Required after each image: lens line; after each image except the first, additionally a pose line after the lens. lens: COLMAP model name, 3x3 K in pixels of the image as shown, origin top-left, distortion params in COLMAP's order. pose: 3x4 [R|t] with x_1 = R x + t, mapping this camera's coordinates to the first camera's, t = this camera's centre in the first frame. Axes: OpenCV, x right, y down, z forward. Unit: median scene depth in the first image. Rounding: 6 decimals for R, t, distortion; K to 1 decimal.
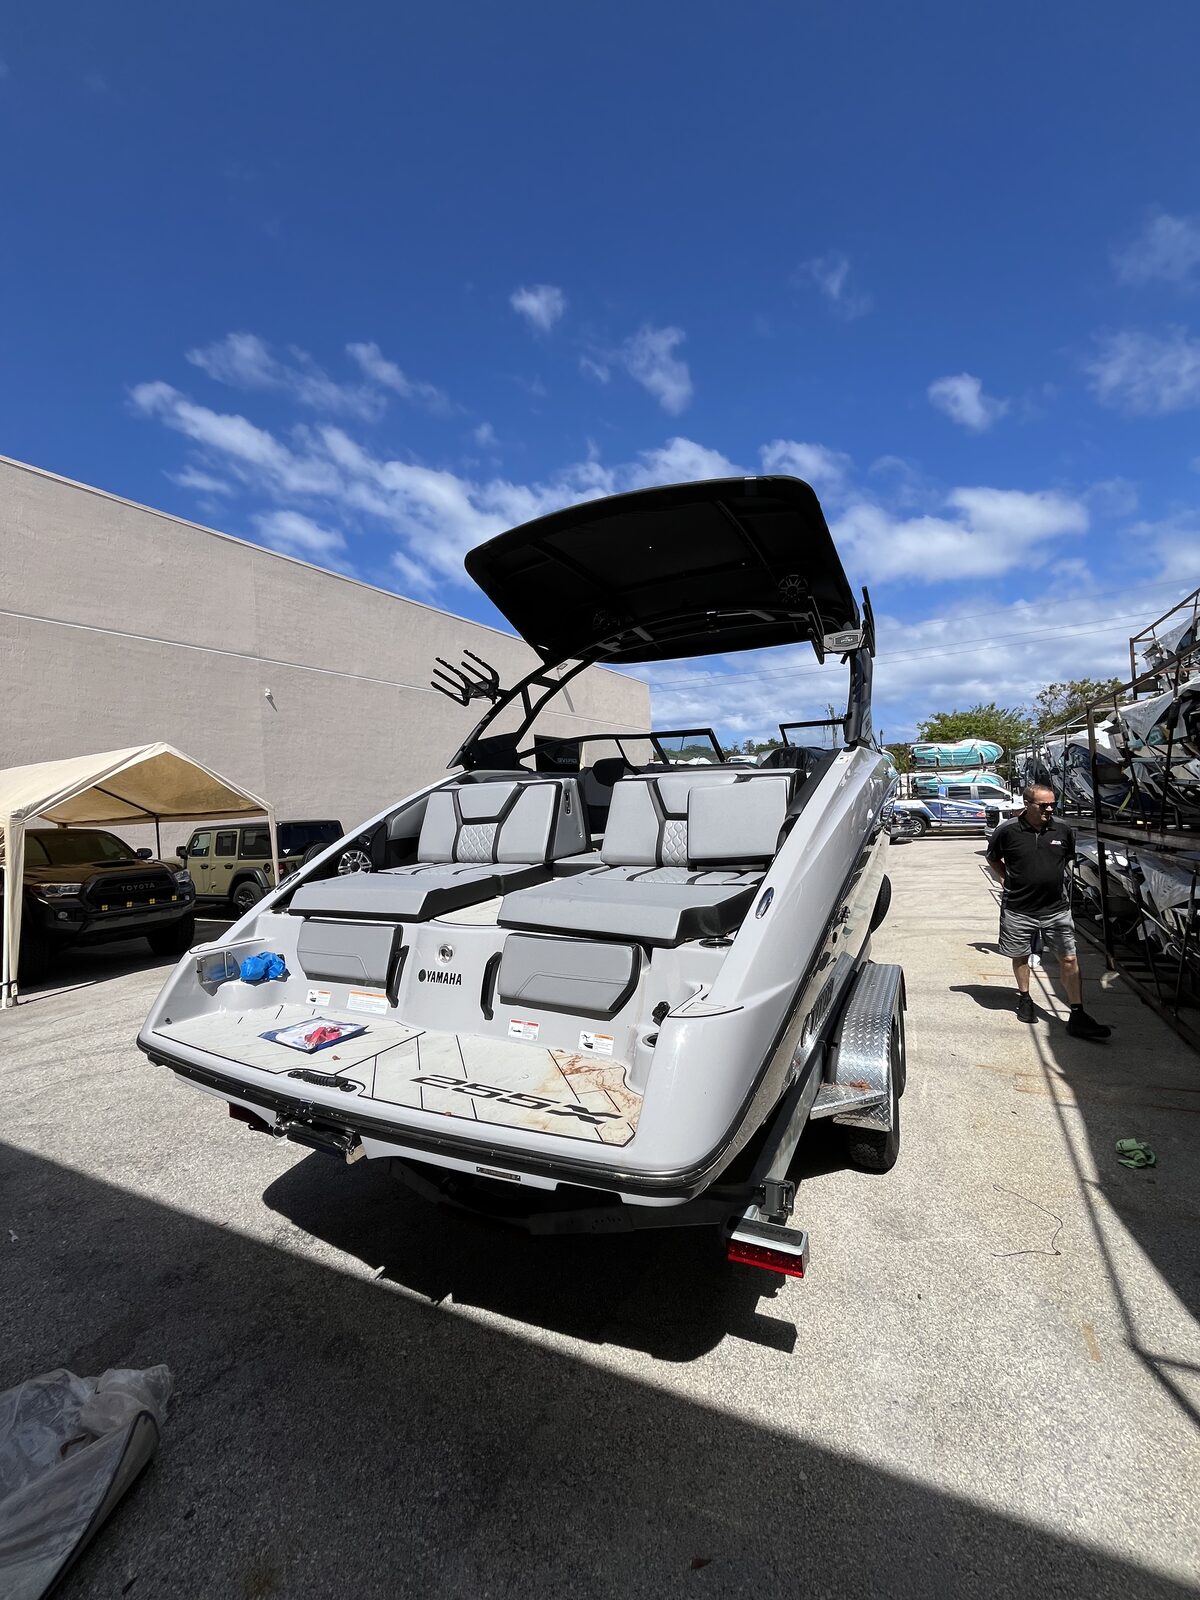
lens RADIAL K [[652.5, 0, 606.2], [0, 652.5, 793.7], [0, 0, 1]] dist [-0.001632, 0.003345]
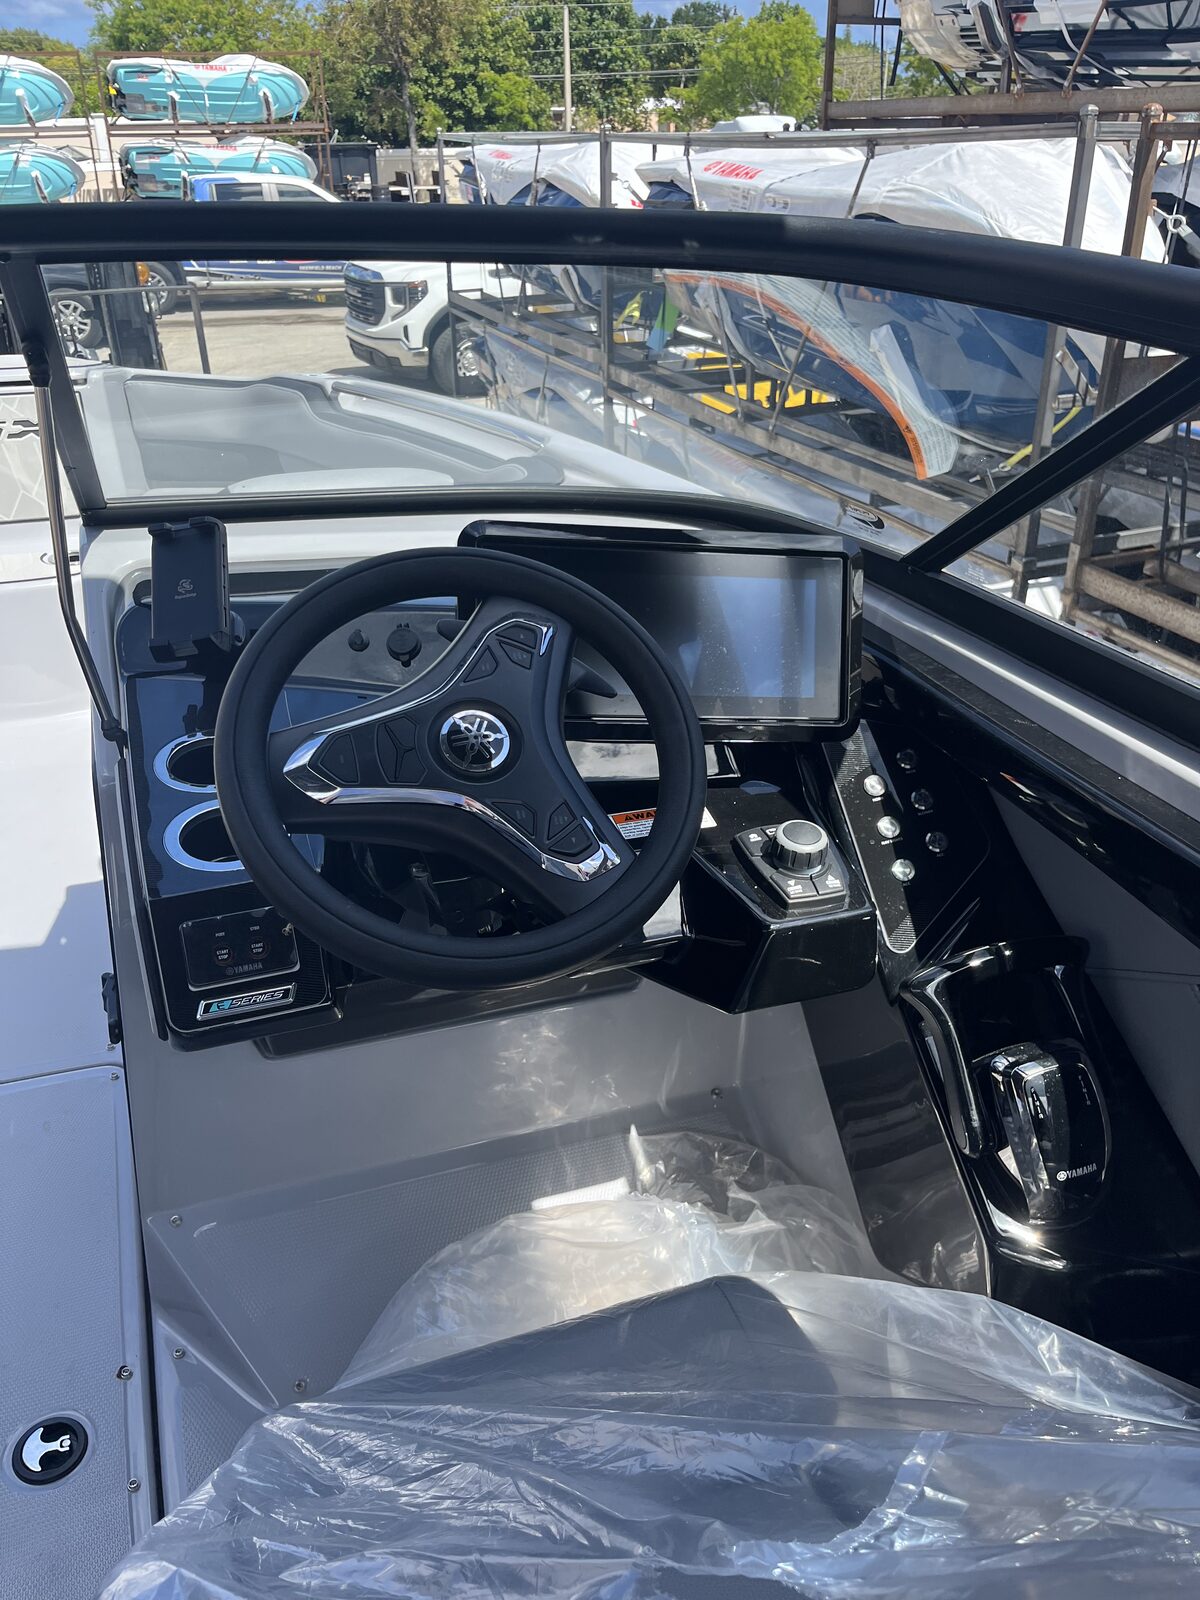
lens RADIAL K [[1212.8, 0, 600.0], [0, 1212.8, 800.0], [0, 0, 1]] dist [0.064280, -0.100010]
pose [[0.685749, -0.303332, 0.661617, 0.092036], [-0.046765, 0.888777, 0.455949, -0.054078], [-0.726334, -0.343607, 0.595293, 0.392143]]
